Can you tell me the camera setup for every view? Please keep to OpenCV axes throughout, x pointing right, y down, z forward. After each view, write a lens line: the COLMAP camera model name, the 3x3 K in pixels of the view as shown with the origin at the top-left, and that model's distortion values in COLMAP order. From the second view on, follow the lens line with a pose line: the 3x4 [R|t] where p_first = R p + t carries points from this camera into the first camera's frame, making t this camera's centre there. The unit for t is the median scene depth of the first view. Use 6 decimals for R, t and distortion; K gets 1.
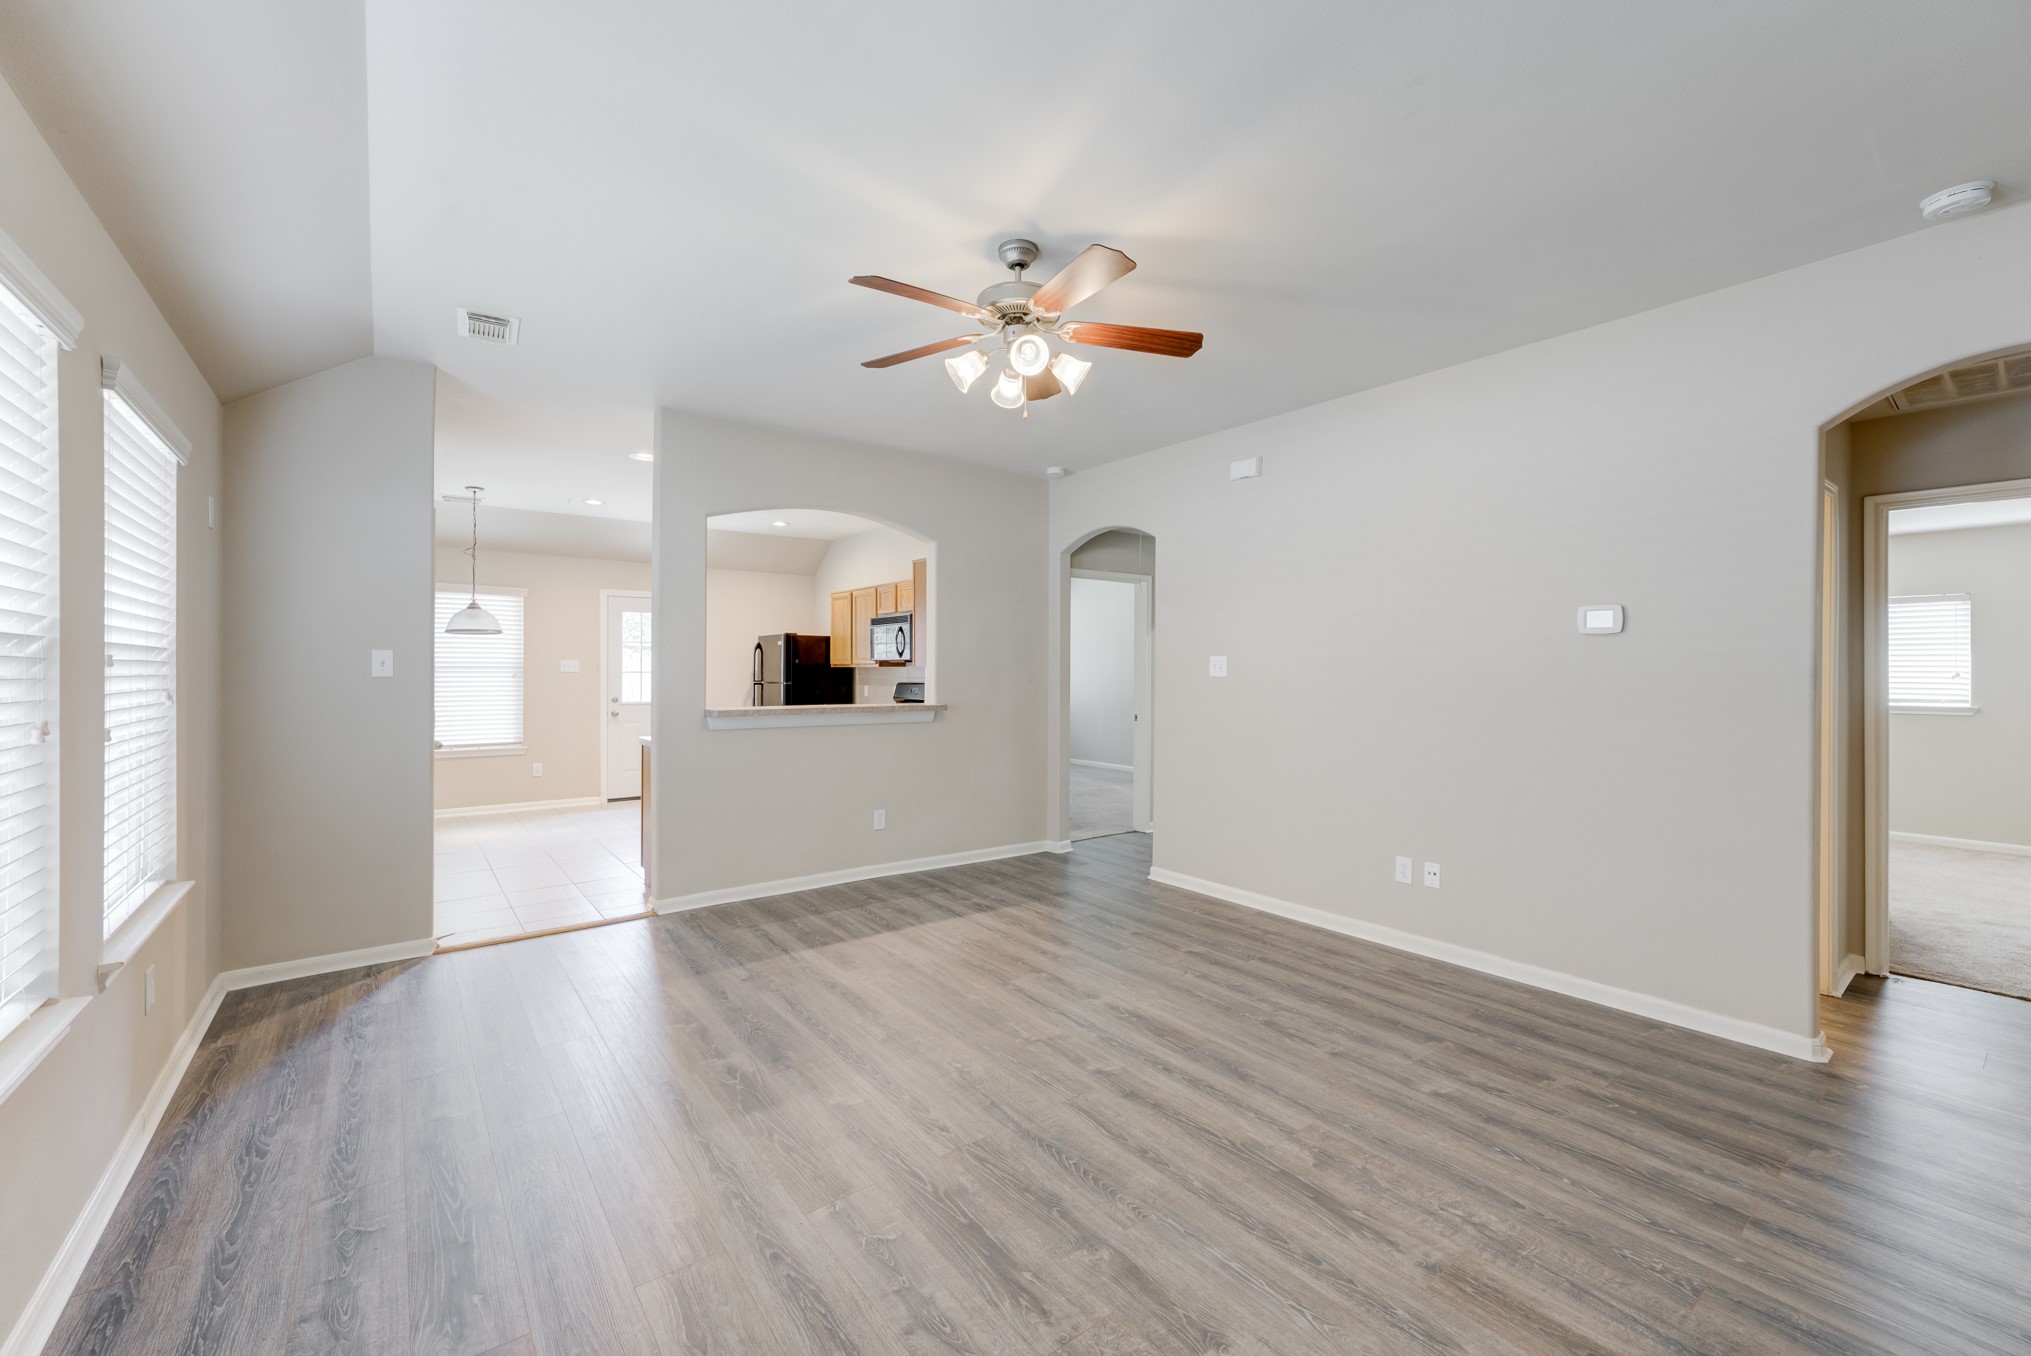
lens RADIAL K [[807.2, 0, 1002.6], [0, 807.2, 666.9], [0, 0, 1]] dist [0.003486, -0.000406]
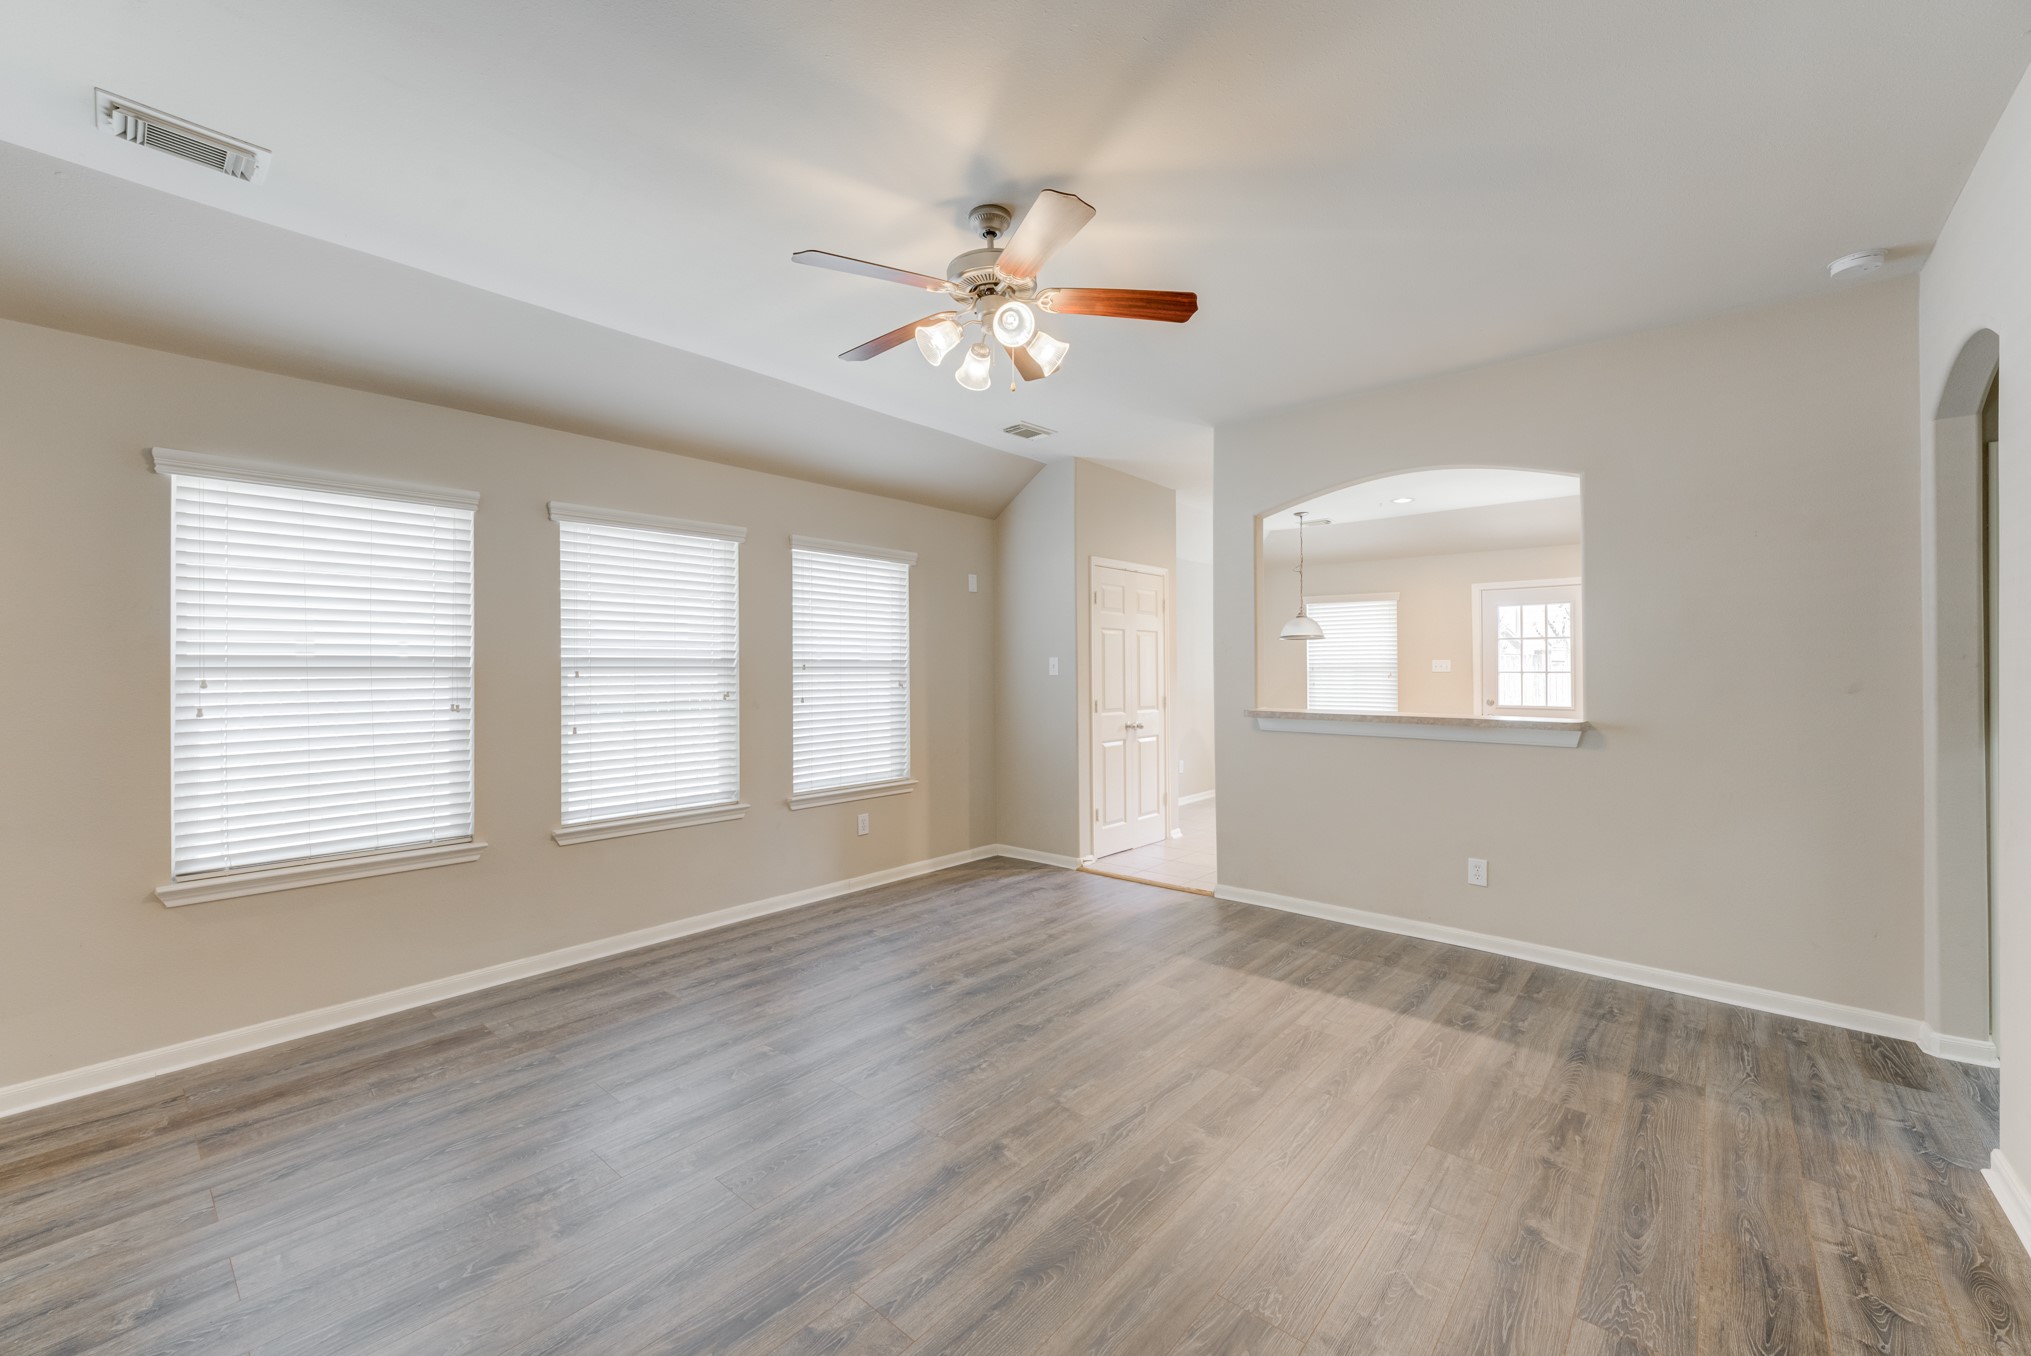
lens RADIAL K [[807.2, 0, 1017.6], [0, 807.2, 670.0], [0, 0, 1]] dist [0.003486, -0.000406]
pose [[0.218256, 0.000016, -0.975891, 0.653806], [0.005214, 0.999986, 0.001183, -0.000295], [0.975878, -0.005346, 0.218253, 0.576500]]
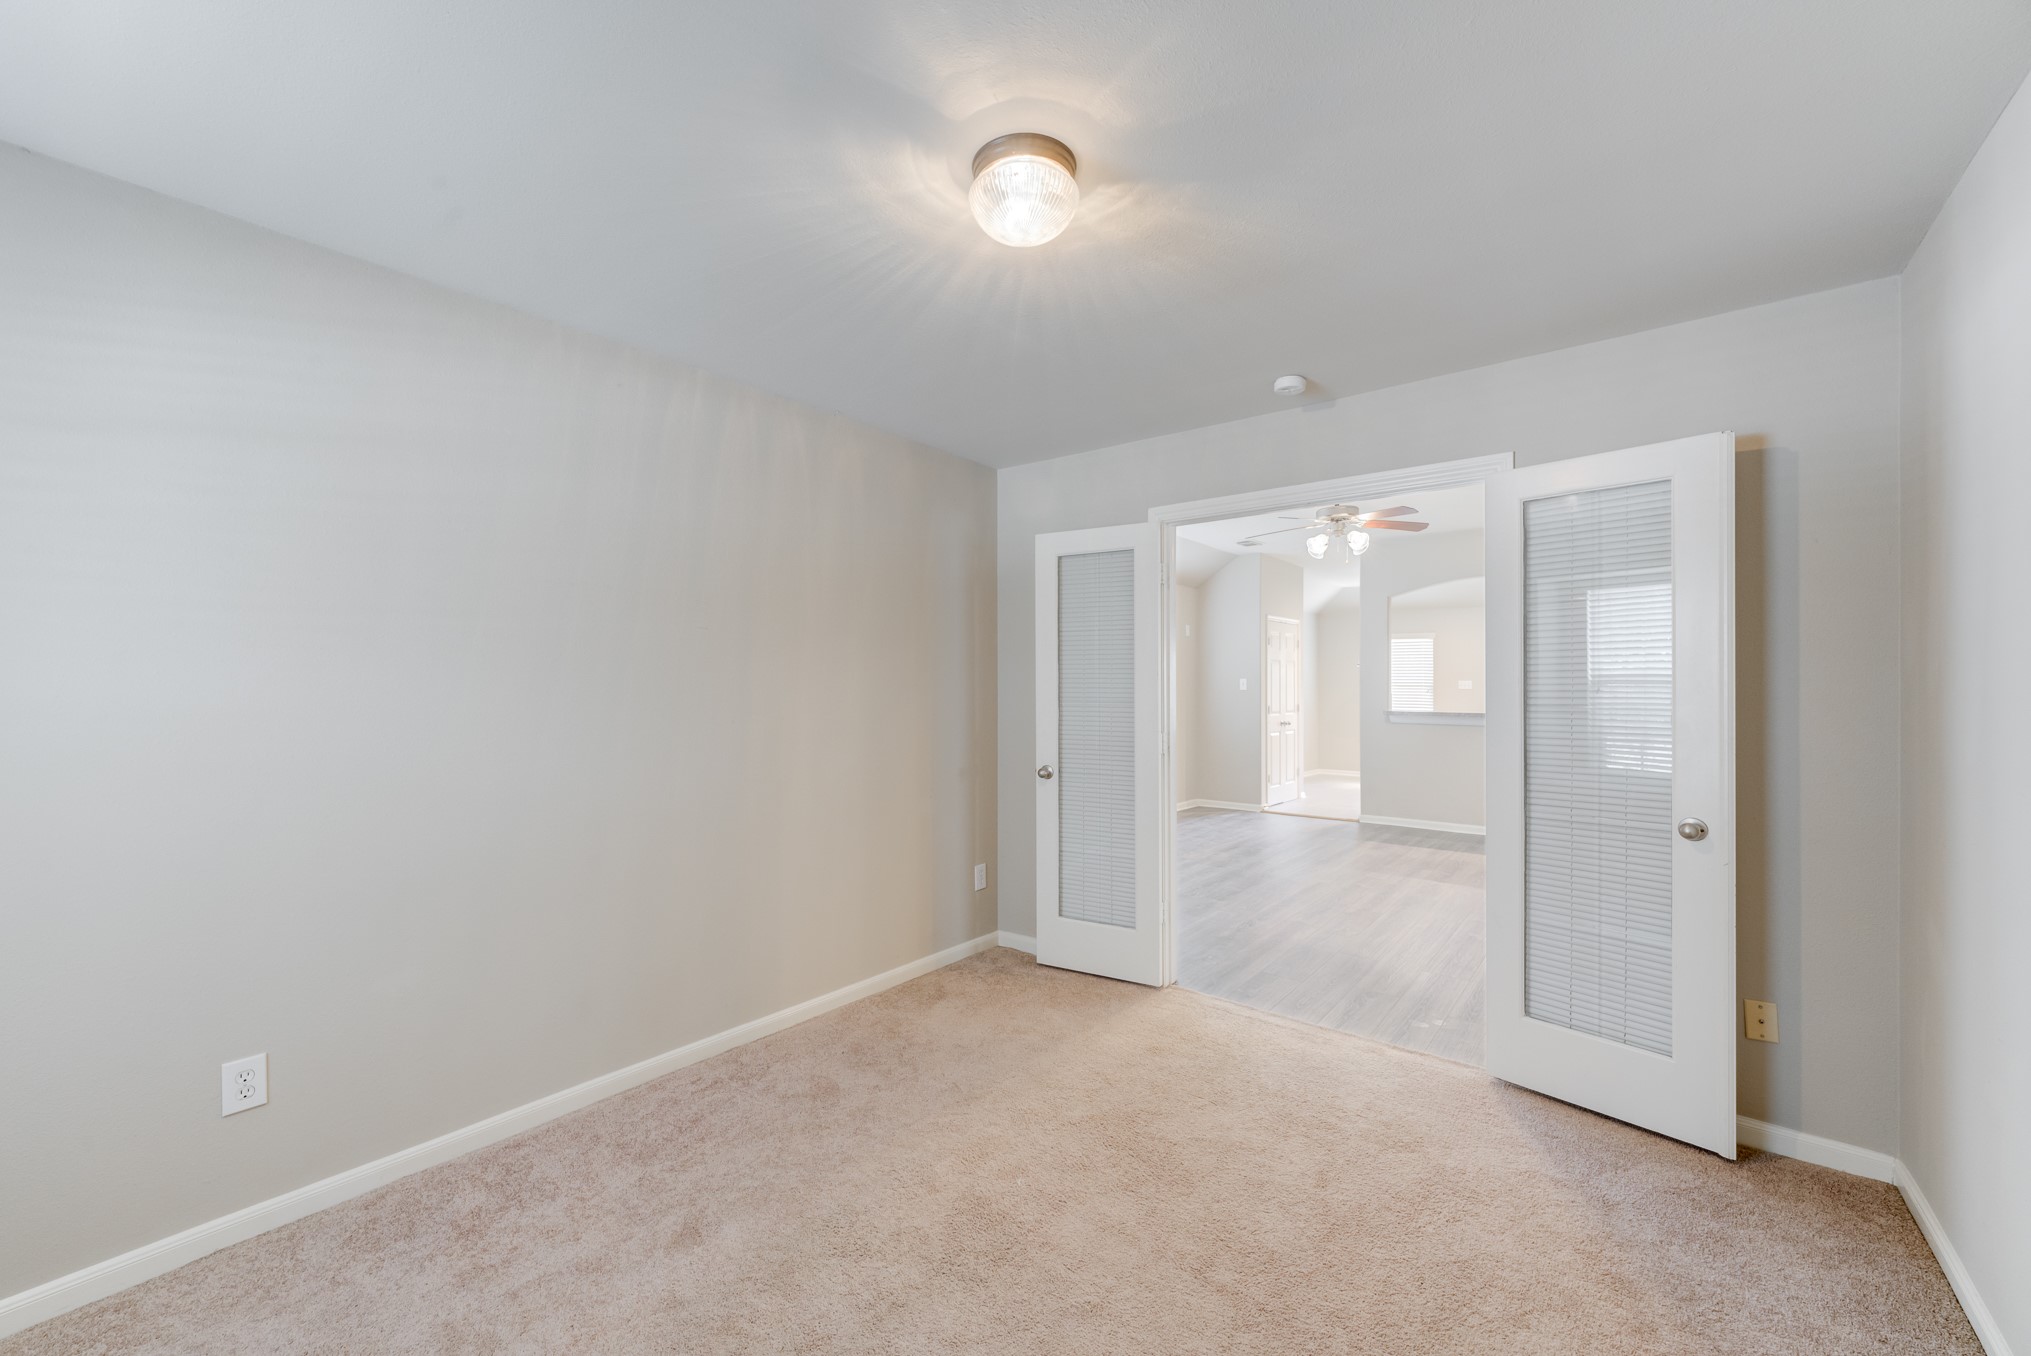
lens RADIAL K [[807.2, 0, 1012.8], [0, 807.2, 693.3], [0, 0, 1]] dist [0.003486, -0.000406]
pose [[0.254100, 0.008767, -0.967138, 1.285680], [0.005859, 0.999927, 0.010603, -0.007420], [0.967160, -0.008360, 0.254030, -0.242739]]
